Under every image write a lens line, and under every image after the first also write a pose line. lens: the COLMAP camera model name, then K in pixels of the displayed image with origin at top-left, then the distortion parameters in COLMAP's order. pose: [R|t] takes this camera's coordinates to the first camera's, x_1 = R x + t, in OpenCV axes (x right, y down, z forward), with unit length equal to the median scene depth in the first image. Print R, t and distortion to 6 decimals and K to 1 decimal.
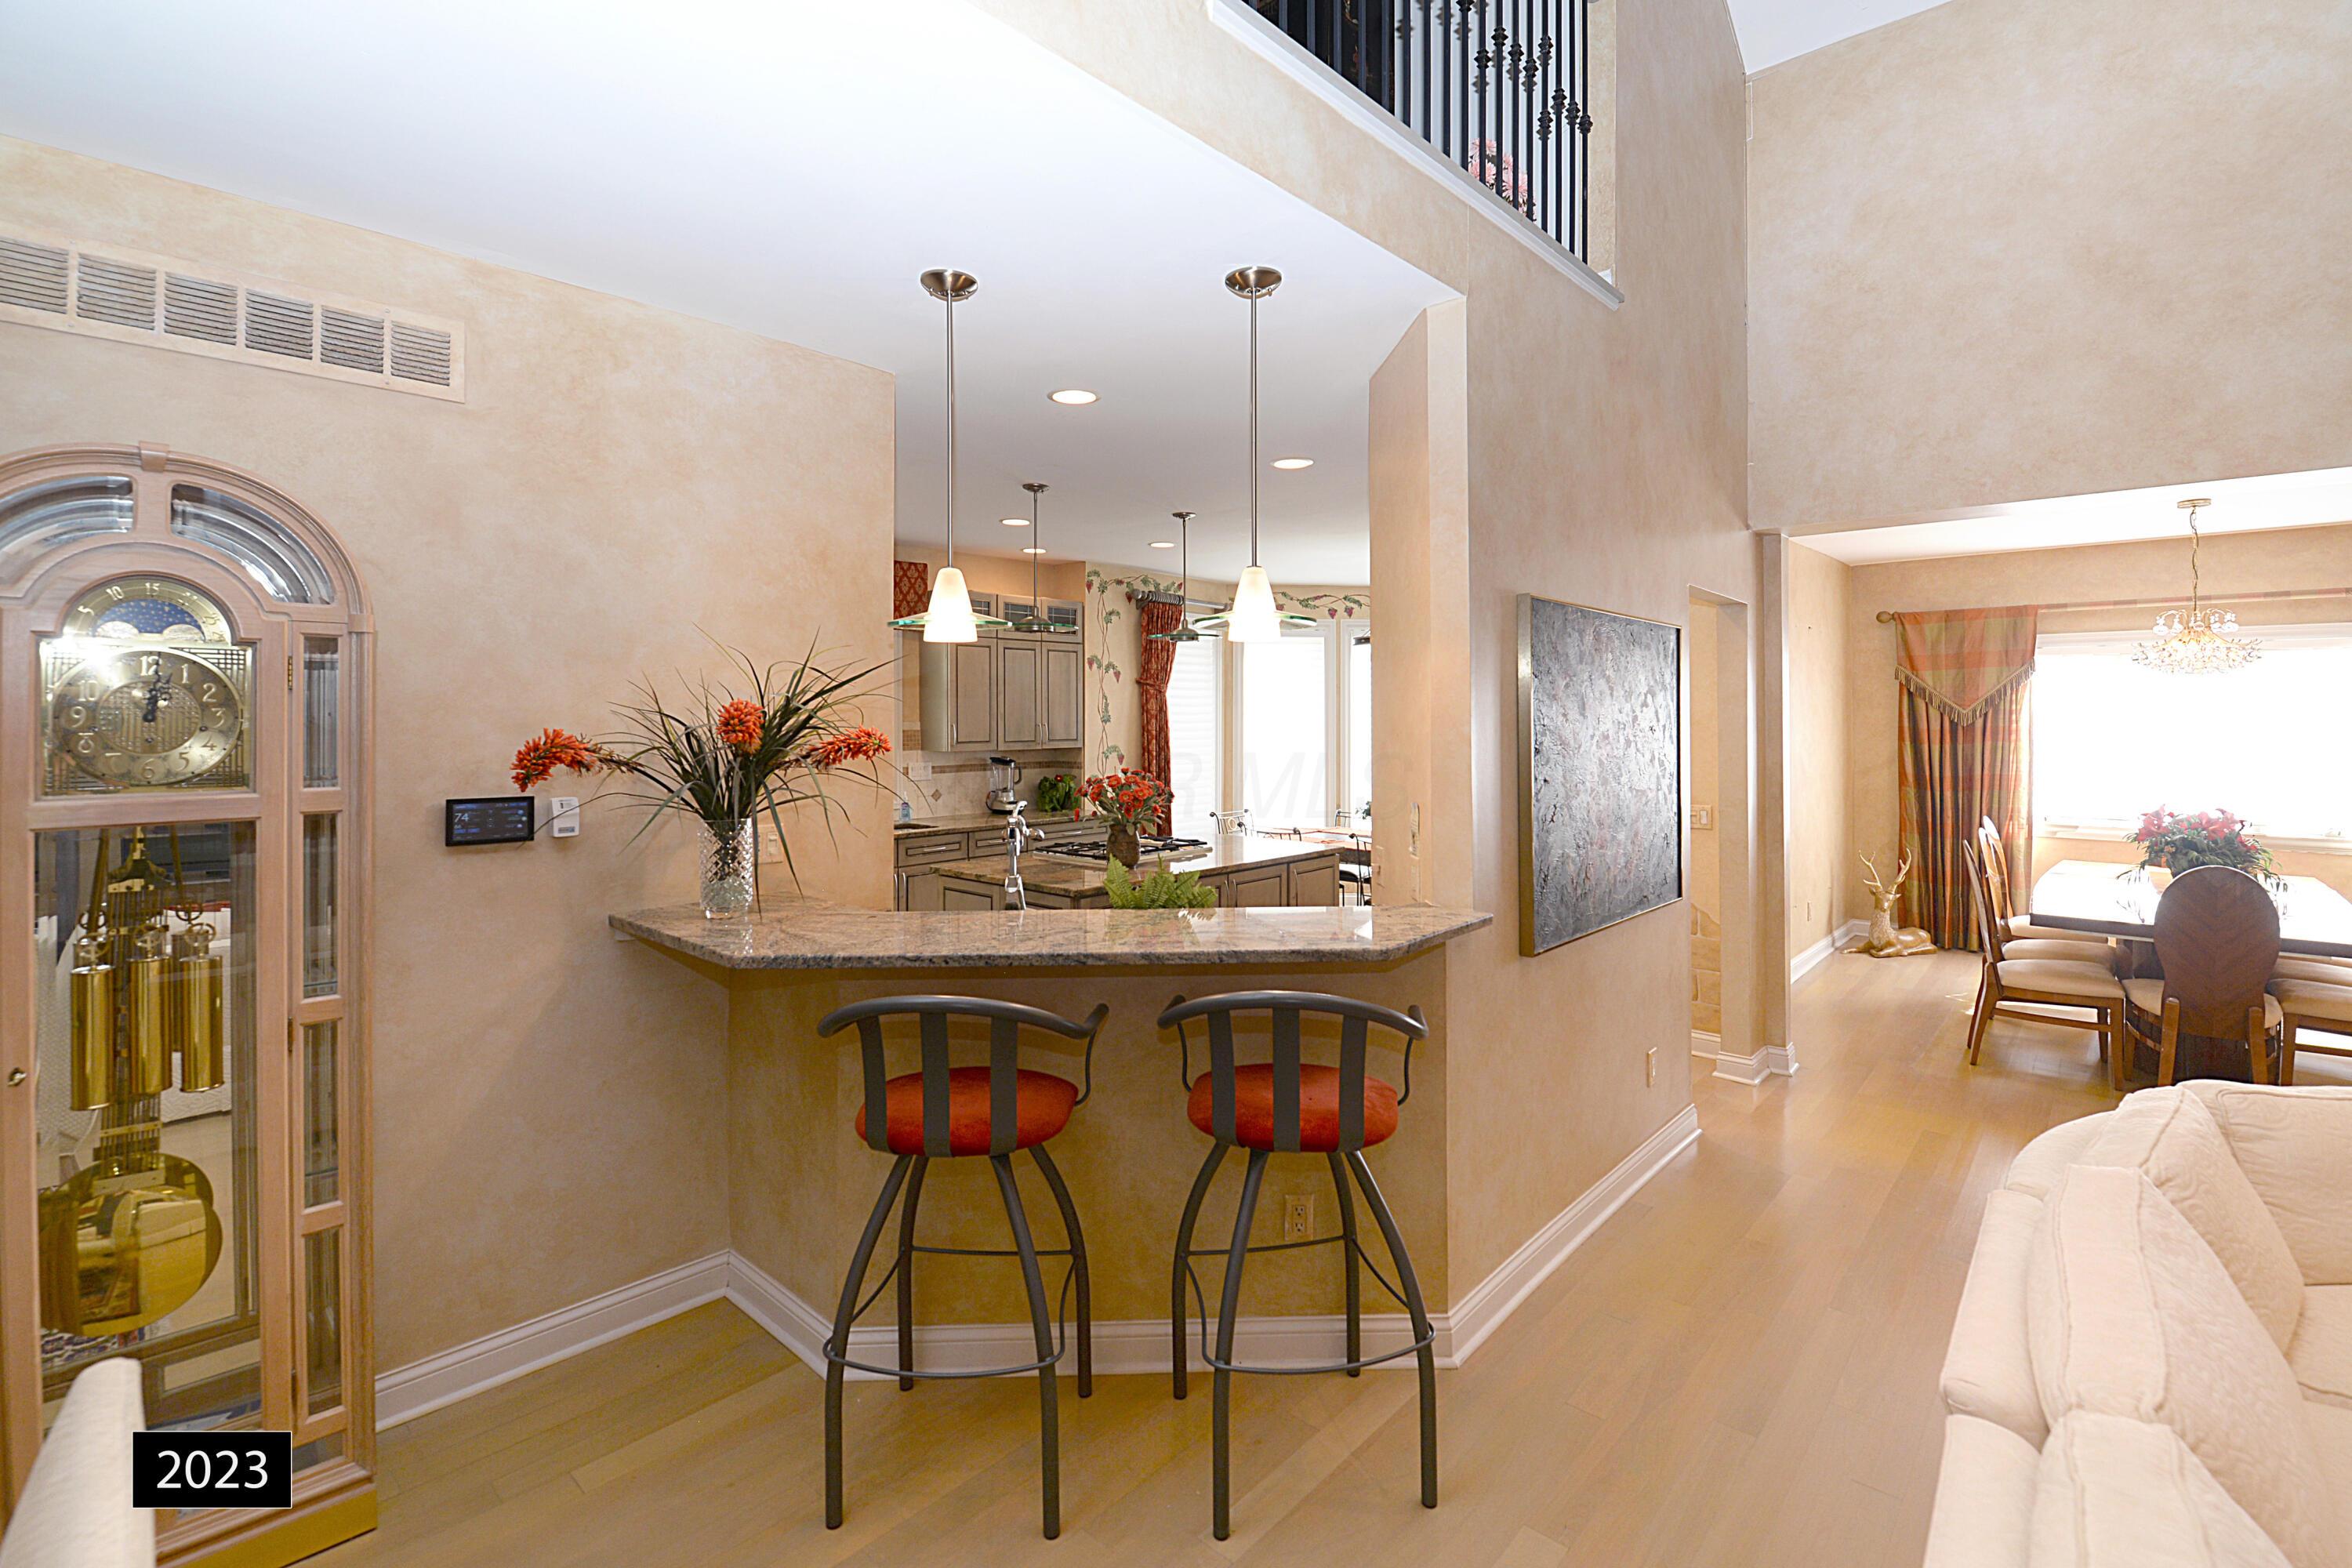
lens RADIAL K [[1080.7, 0, 1183.6], [0, 1080.7, 714.3], [0, 0, 1]] dist [-0.001263, -0.000144]
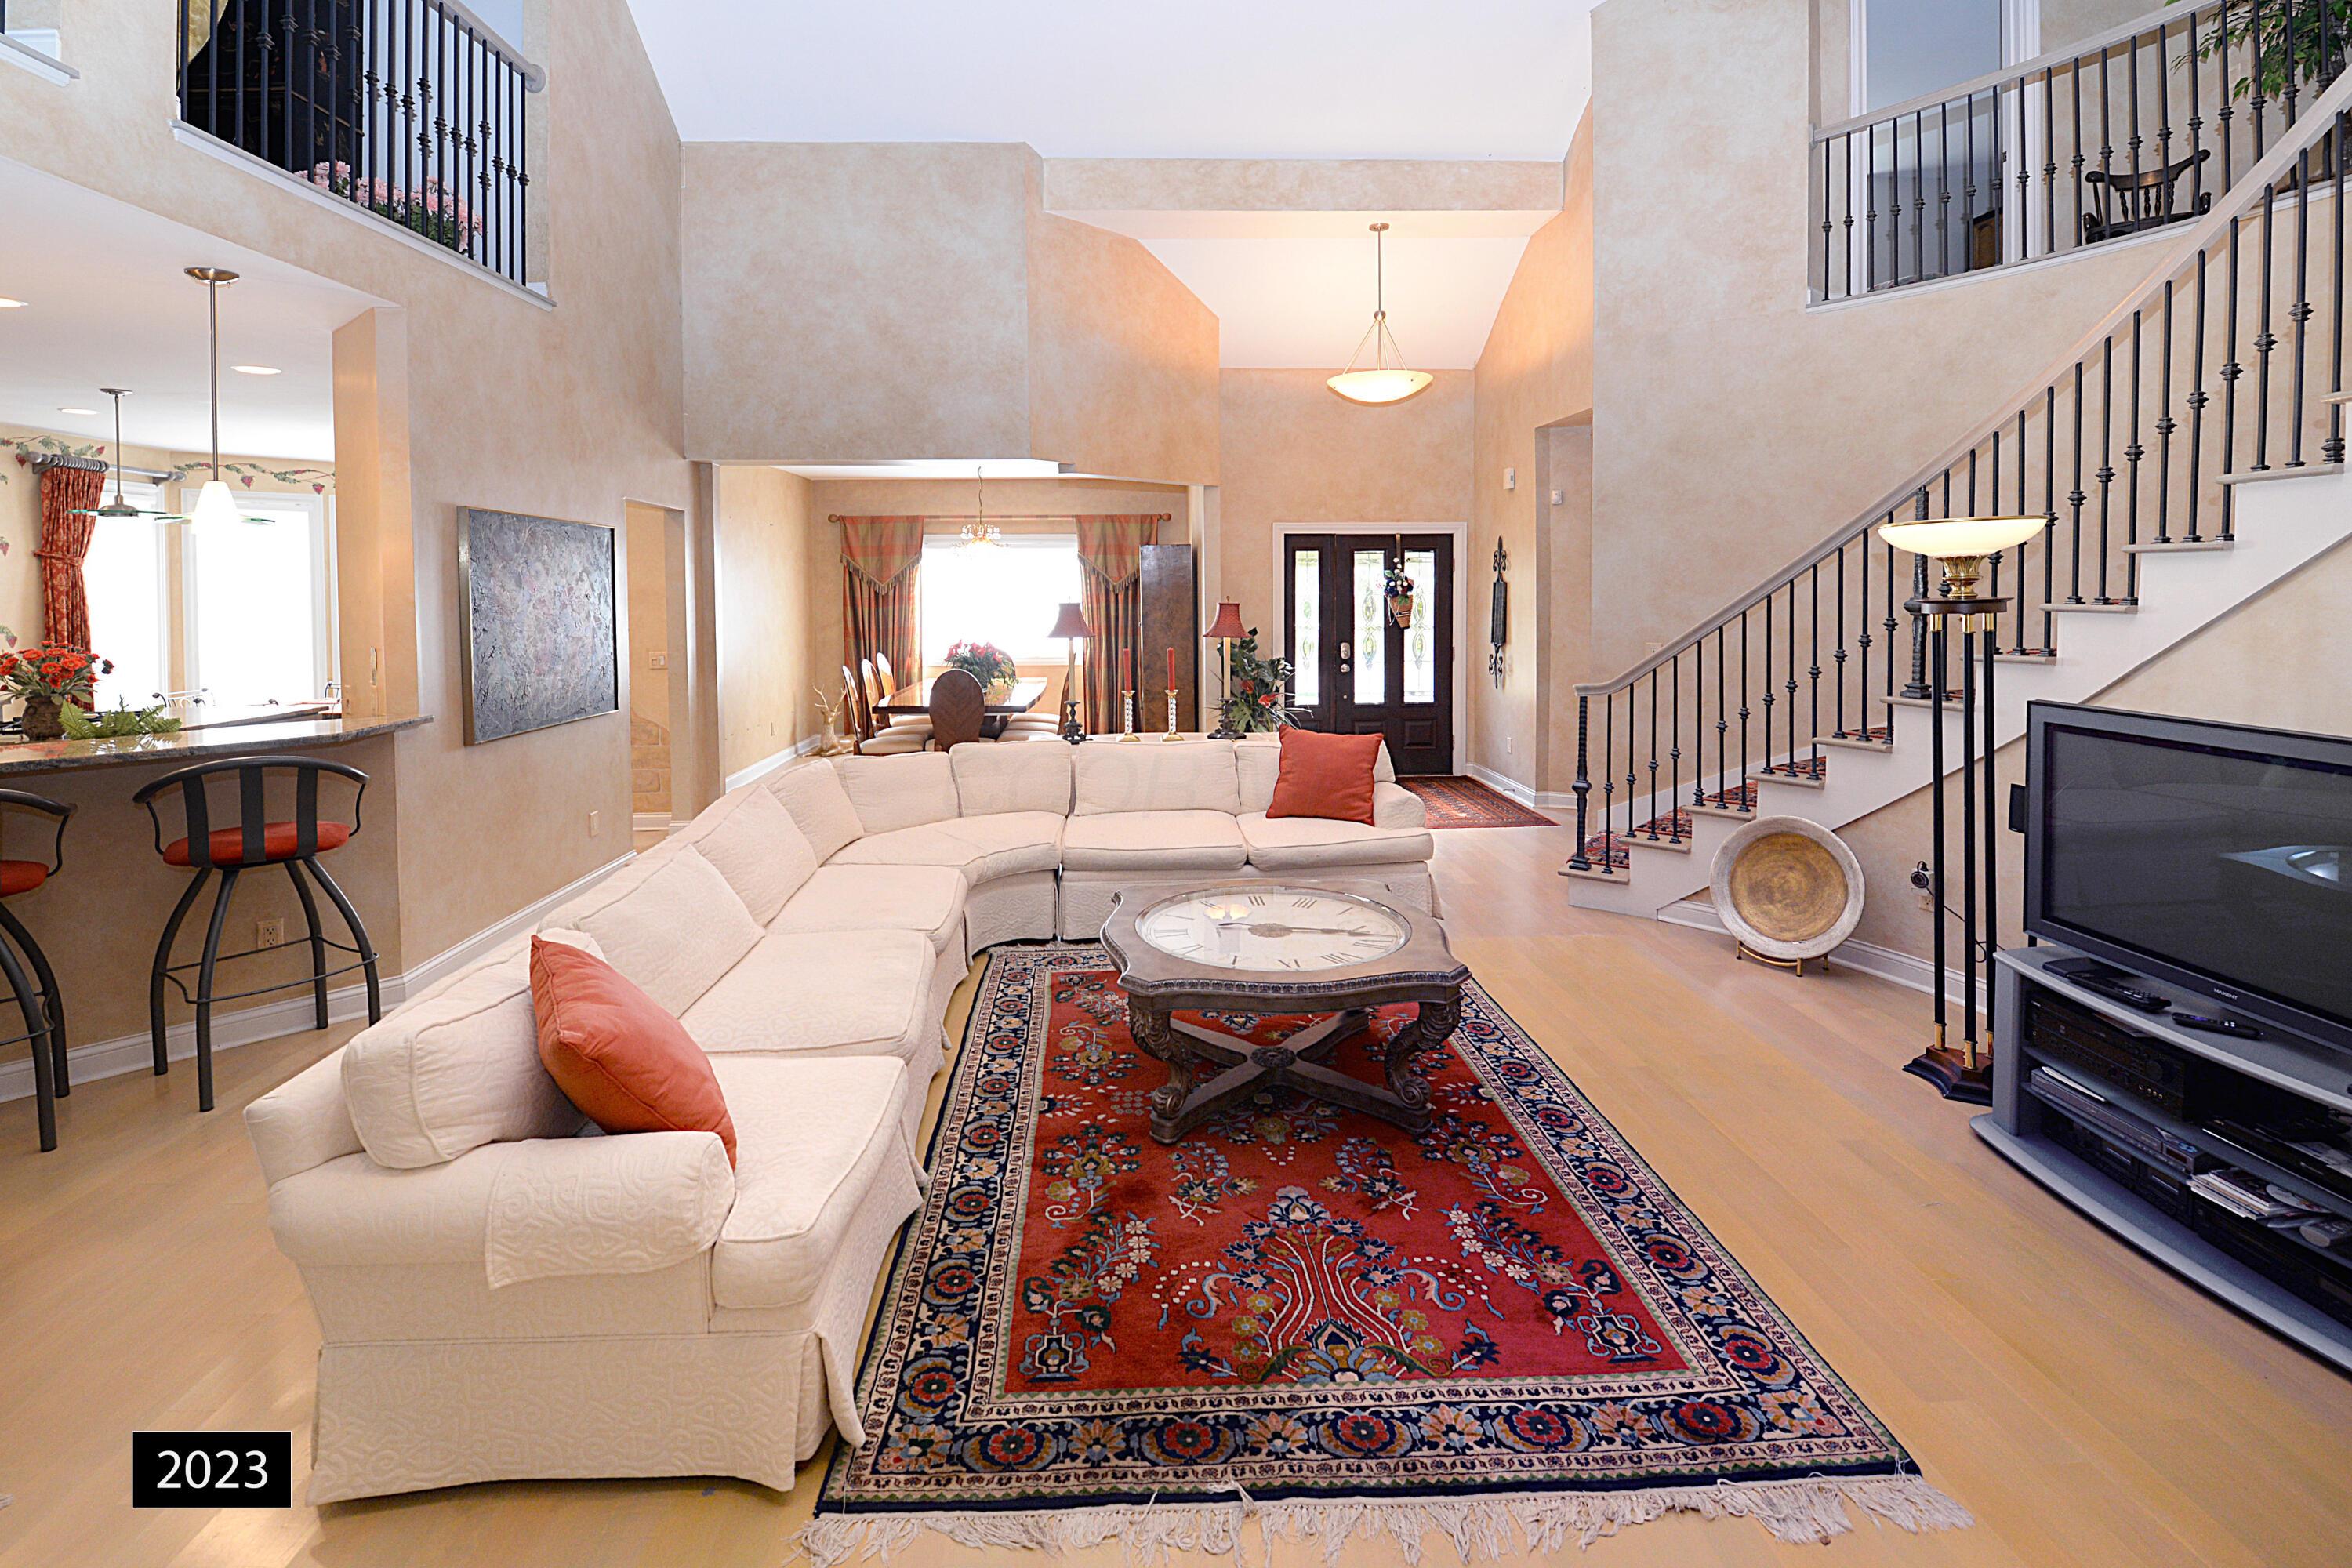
lens RADIAL K [[1024.2, 0, 1223.3], [0, 1024.2, 607.7], [0, 0, 1]] dist [0.000808, -0.007881]
pose [[0.660739, -0.017507, 0.750411, -0.043887], [0.004067, 0.999797, 0.019745, 0.005133], [-0.750605, -0.009994, 0.660676, -0.579836]]
